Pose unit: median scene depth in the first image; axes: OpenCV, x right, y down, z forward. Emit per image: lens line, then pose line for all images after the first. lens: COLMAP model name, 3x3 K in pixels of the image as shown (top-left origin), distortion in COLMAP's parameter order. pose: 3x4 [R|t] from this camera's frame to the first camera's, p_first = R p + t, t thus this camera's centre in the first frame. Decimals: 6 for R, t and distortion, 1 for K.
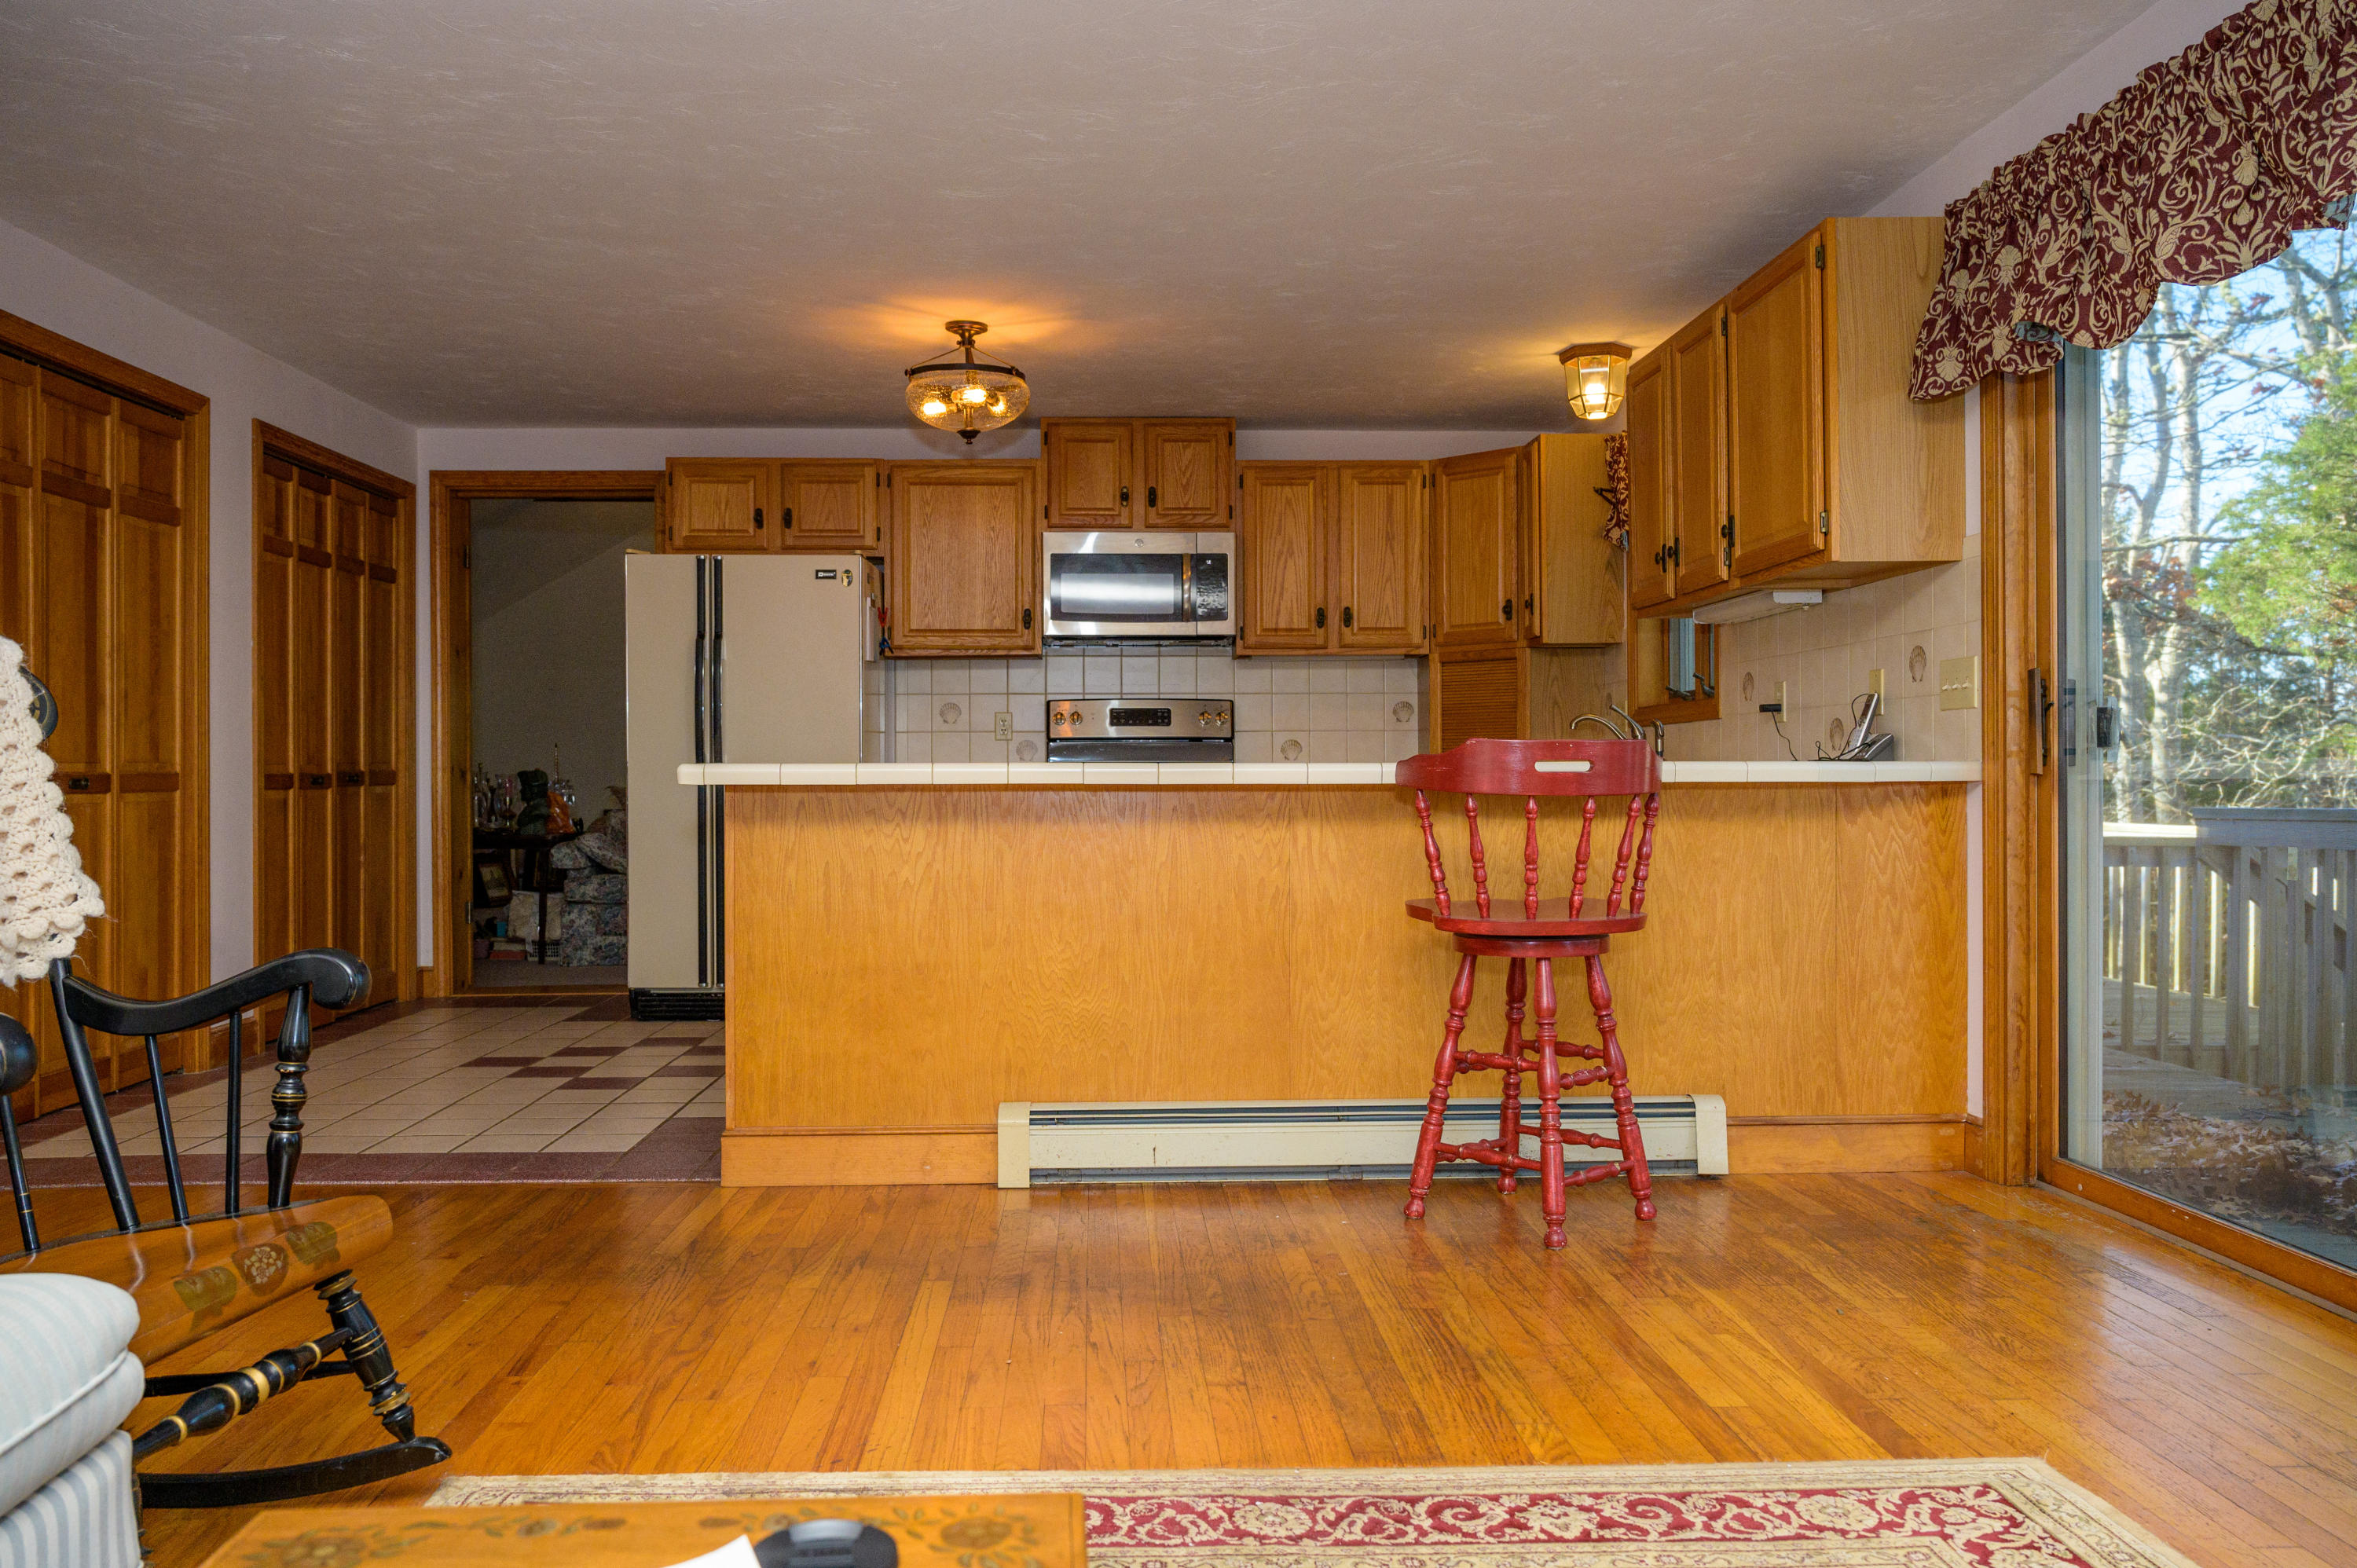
lens RADIAL K [[1753.4, 0, 1178.5], [0, 1753.4, 784.0], [0, 0, 1]] dist [0.059884, 0.001522]
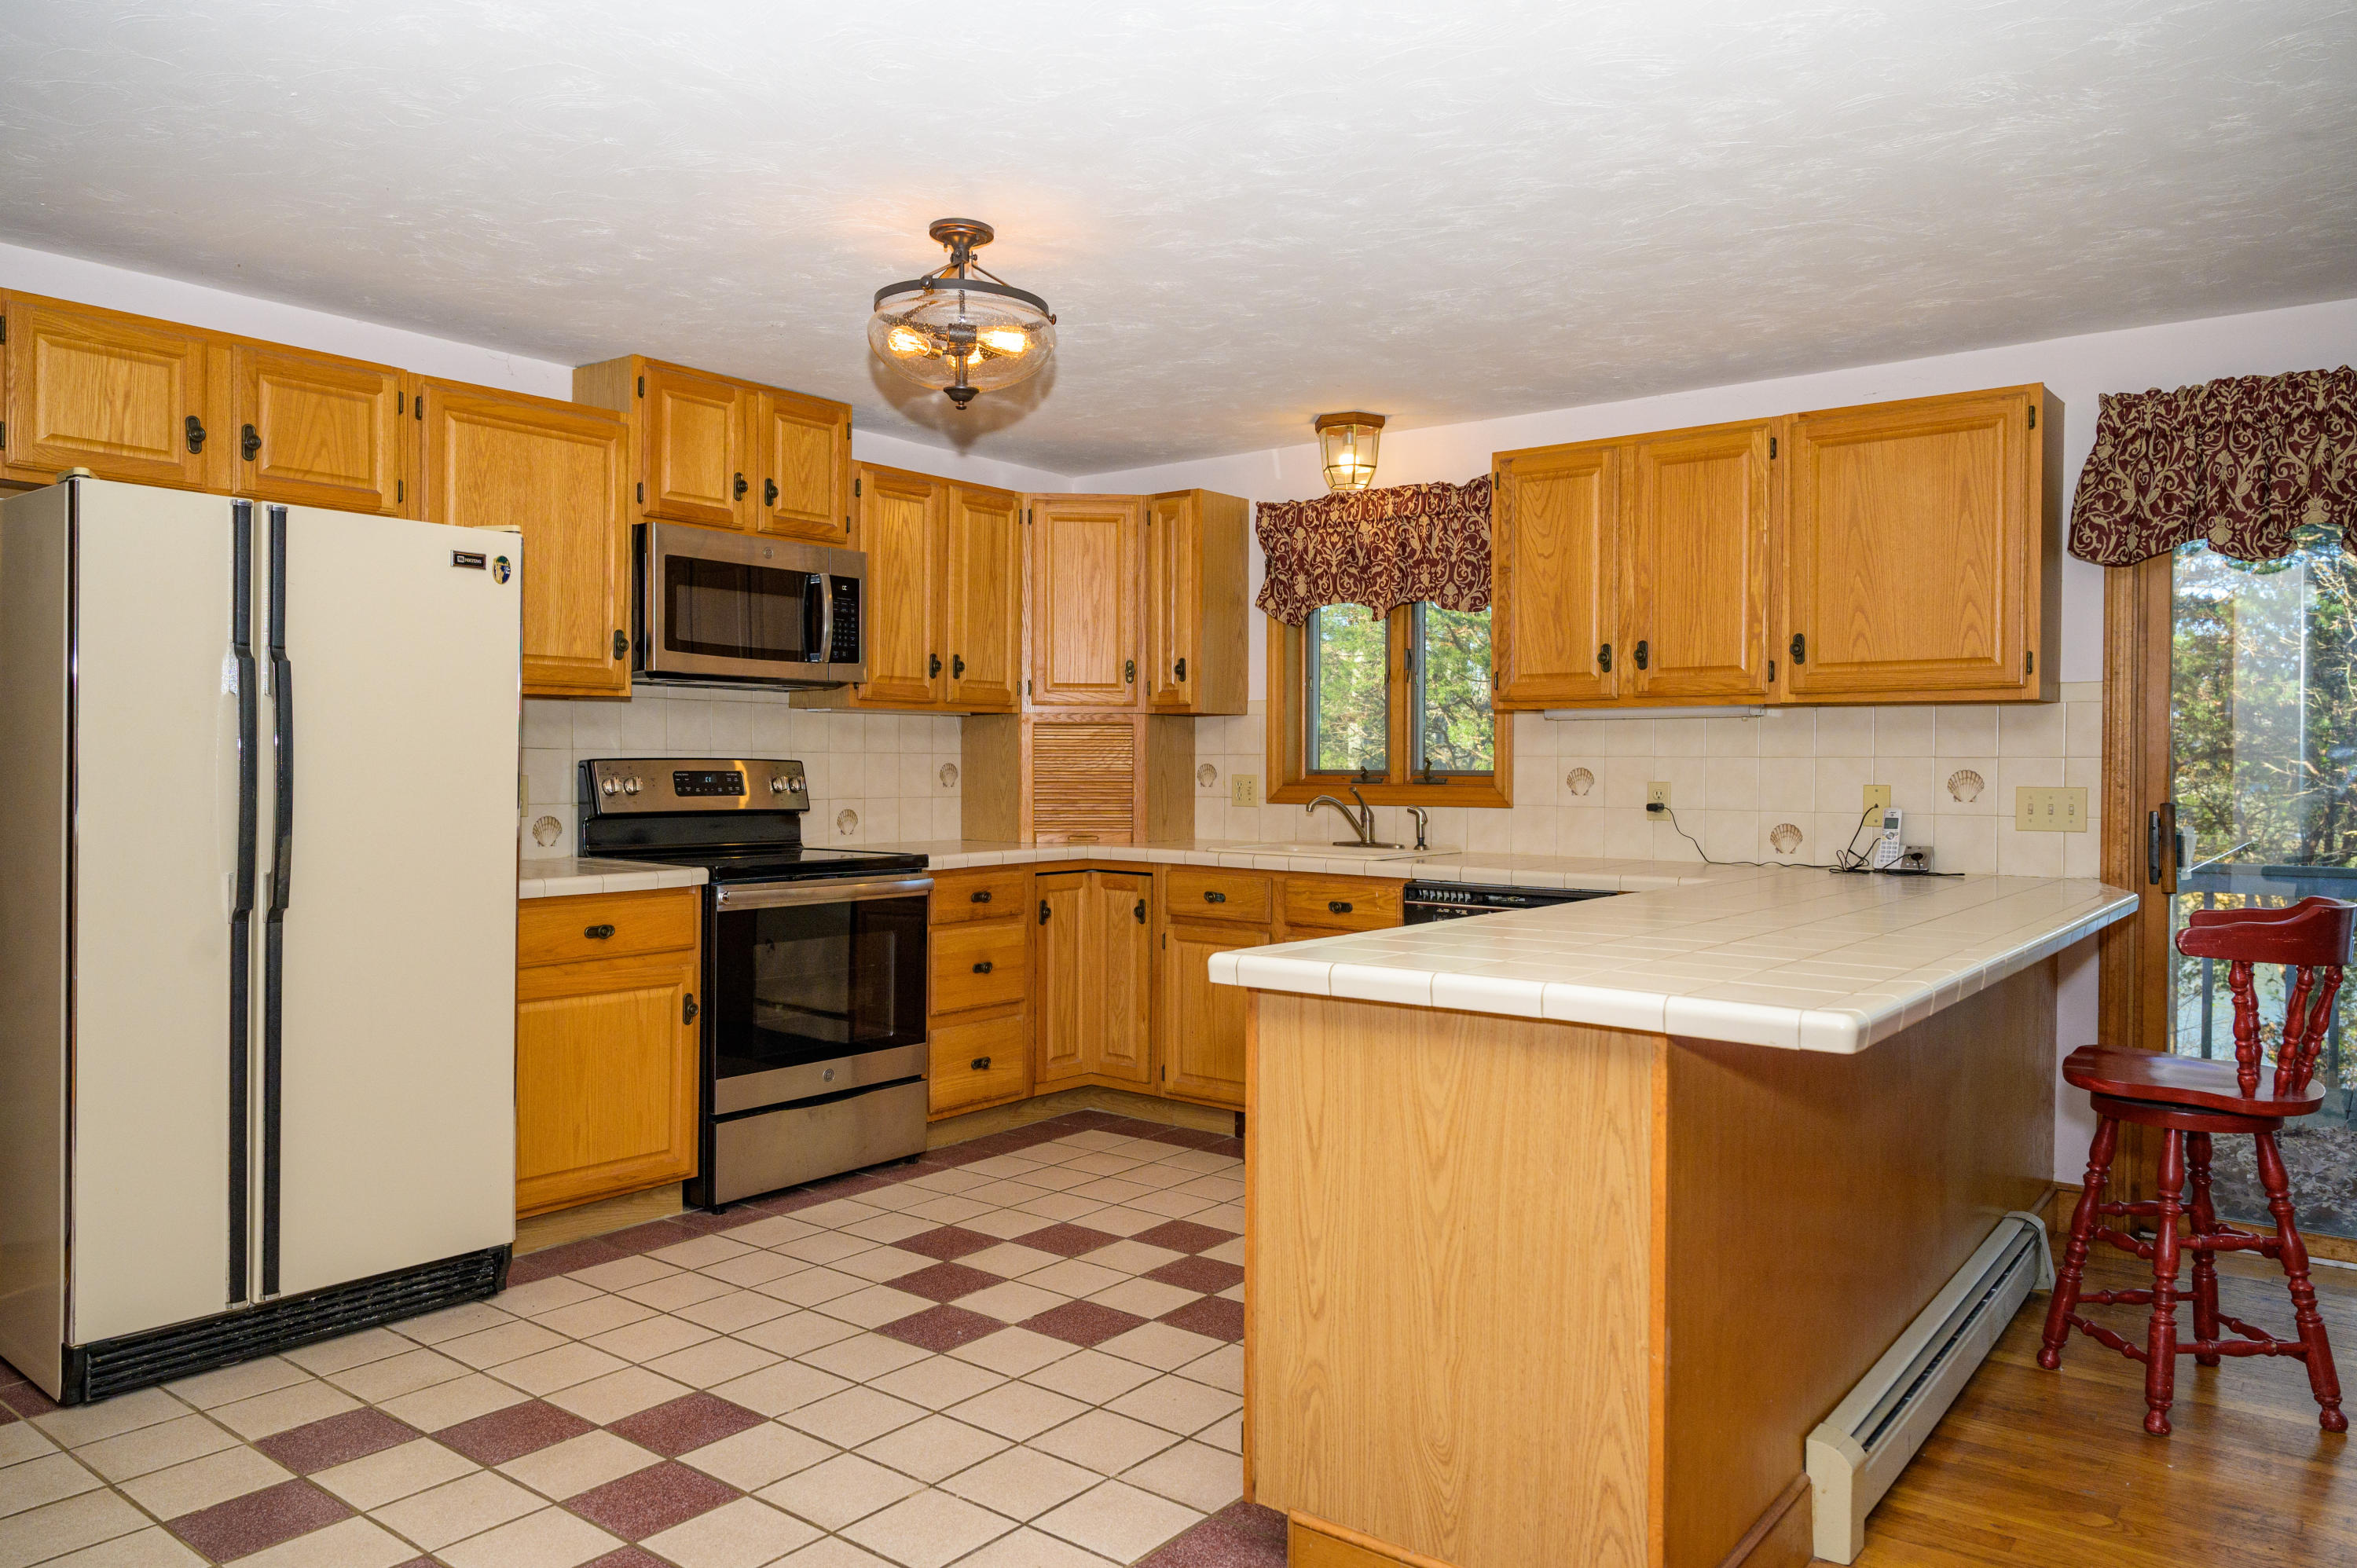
lens RADIAL K [[1584.3, 0, 1167.7], [0, 1584.3, 785.7], [0, 0, 1]] dist [-0.002255, -0.001723]
pose [[0.642907, -0.001413, 0.765943, -0.424425], [-0.008210, 0.999928, 0.008736, -0.046307], [-0.765900, -0.011905, 0.642849, 0.441037]]
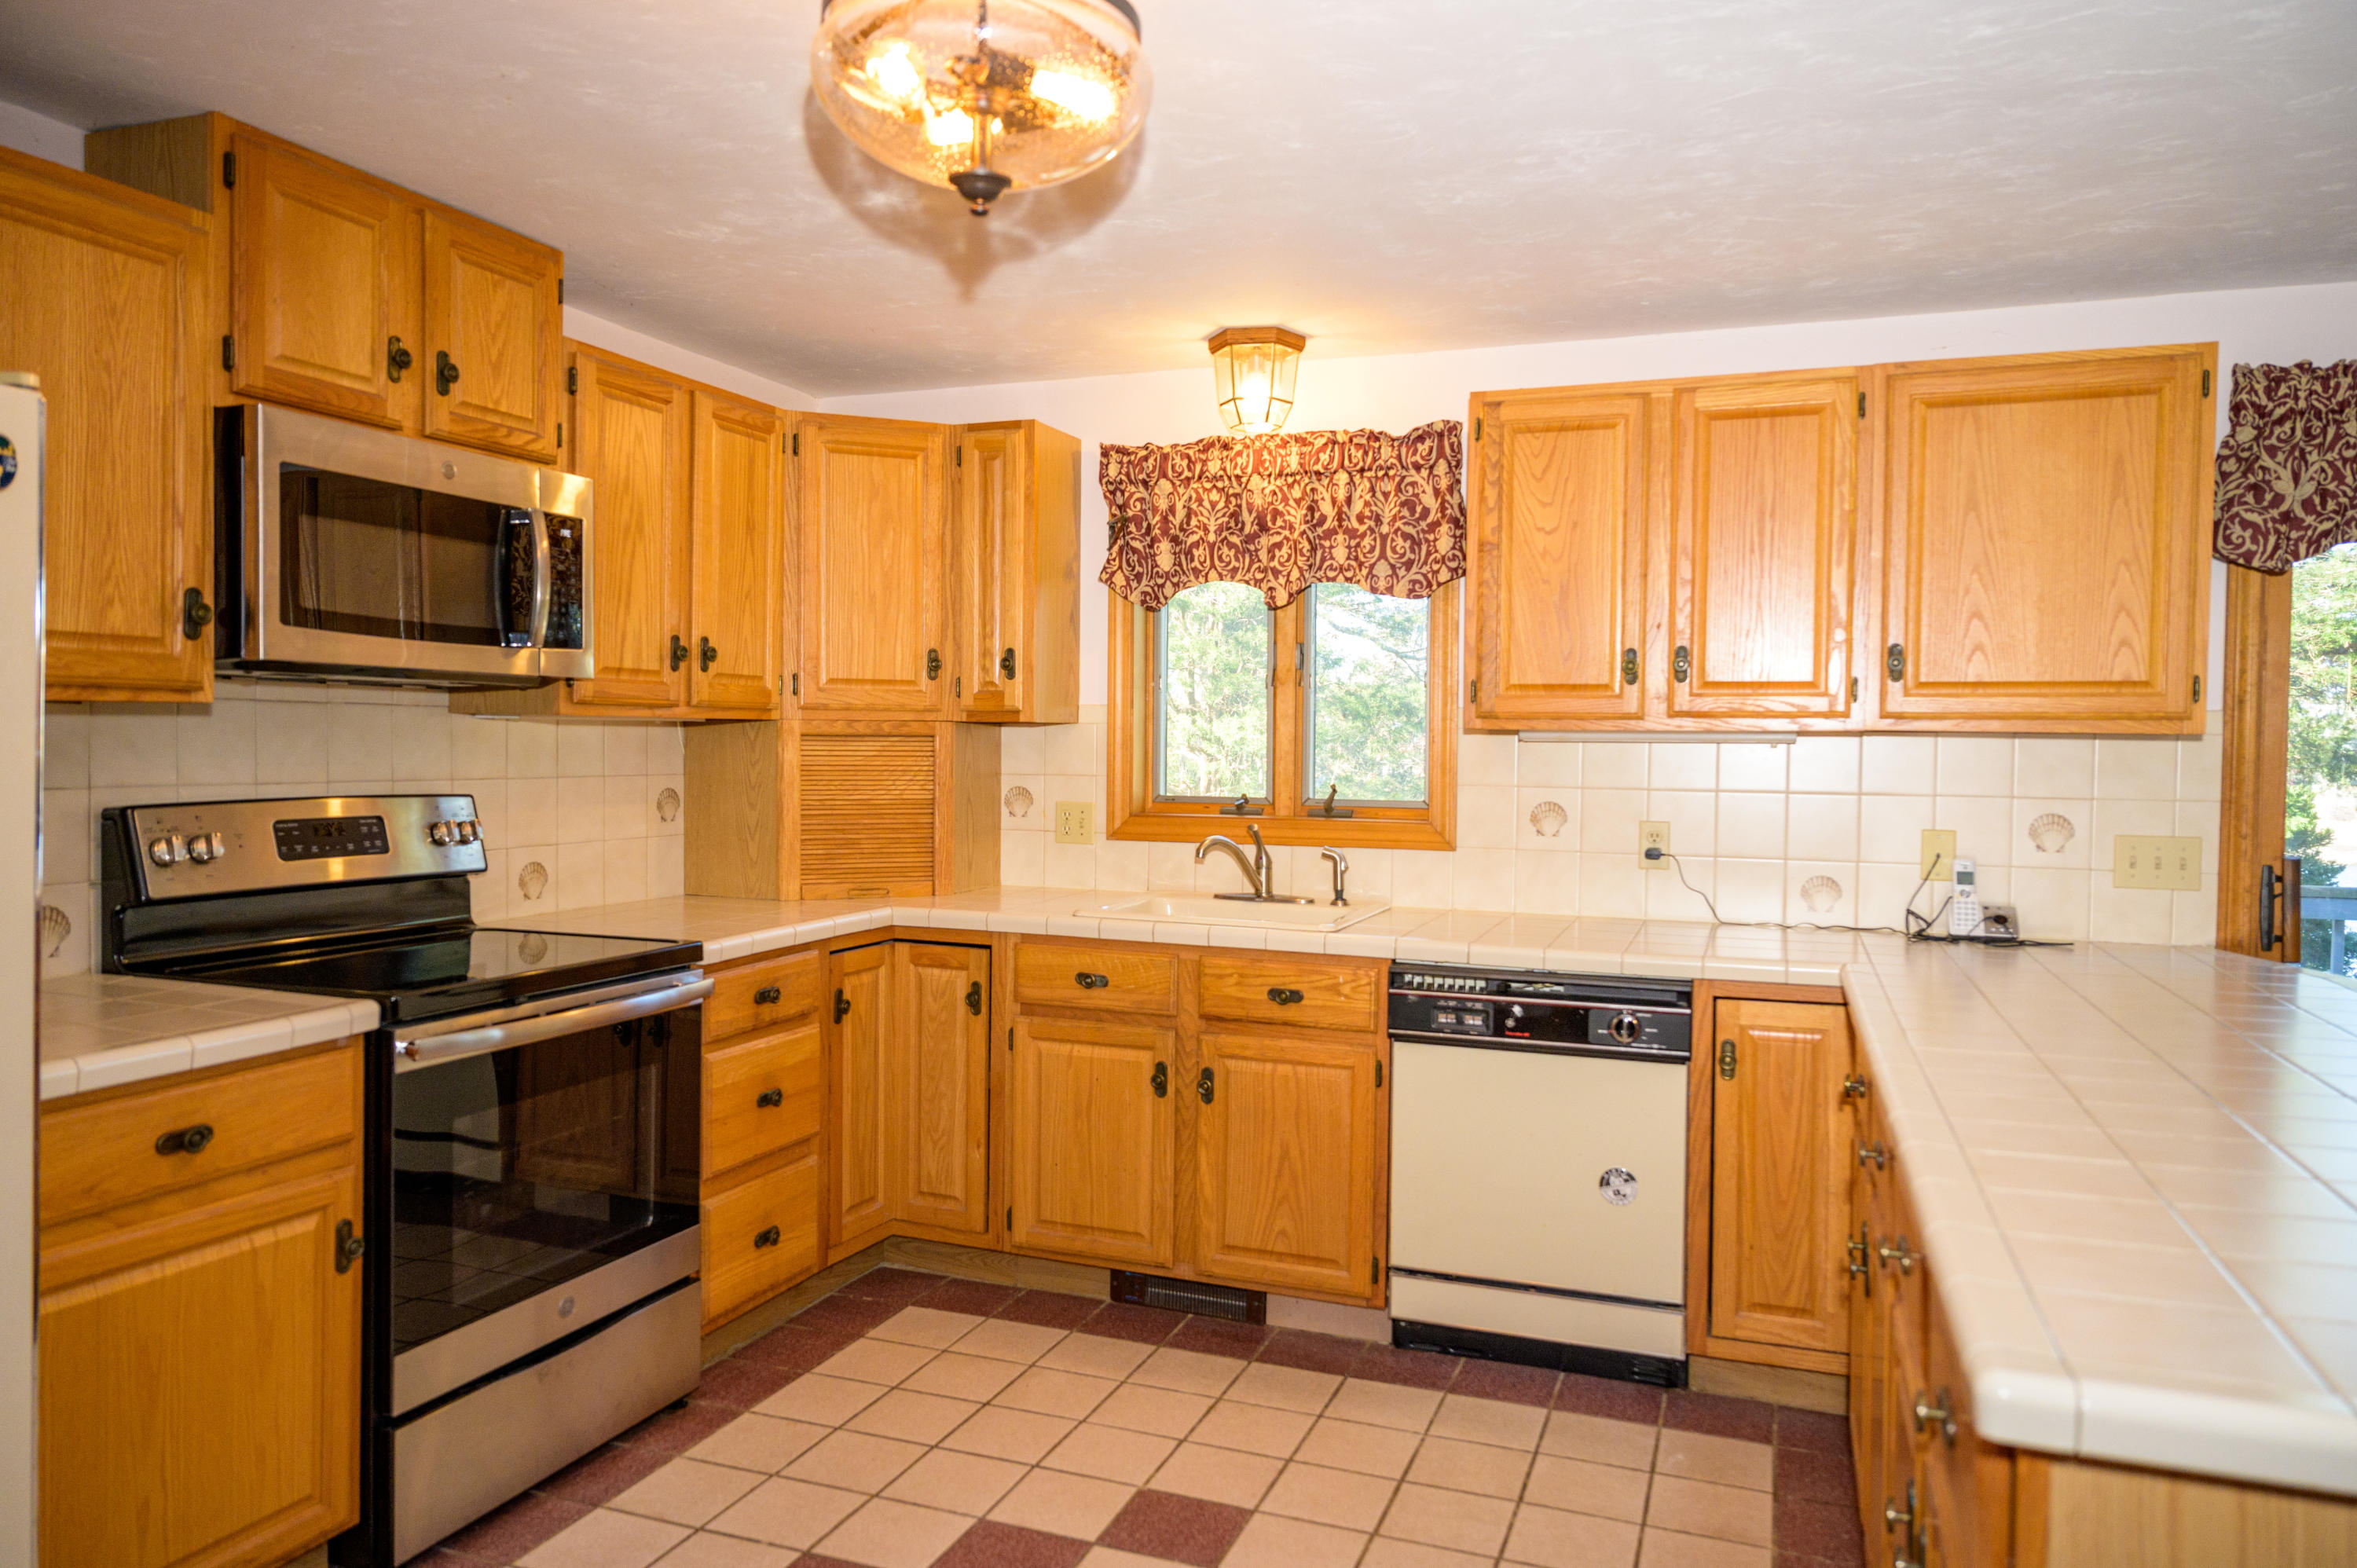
lens RADIAL K [[1584.3, 0, 1167.7], [0, 1584.3, 785.7], [0, 0, 1]] dist [-0.002255, -0.001723]
pose [[0.391316, -0.015850, 0.920120, -0.330414], [-0.012897, 0.999659, 0.022705, -0.066422], [-0.920166, -0.020752, 0.390979, 0.662282]]
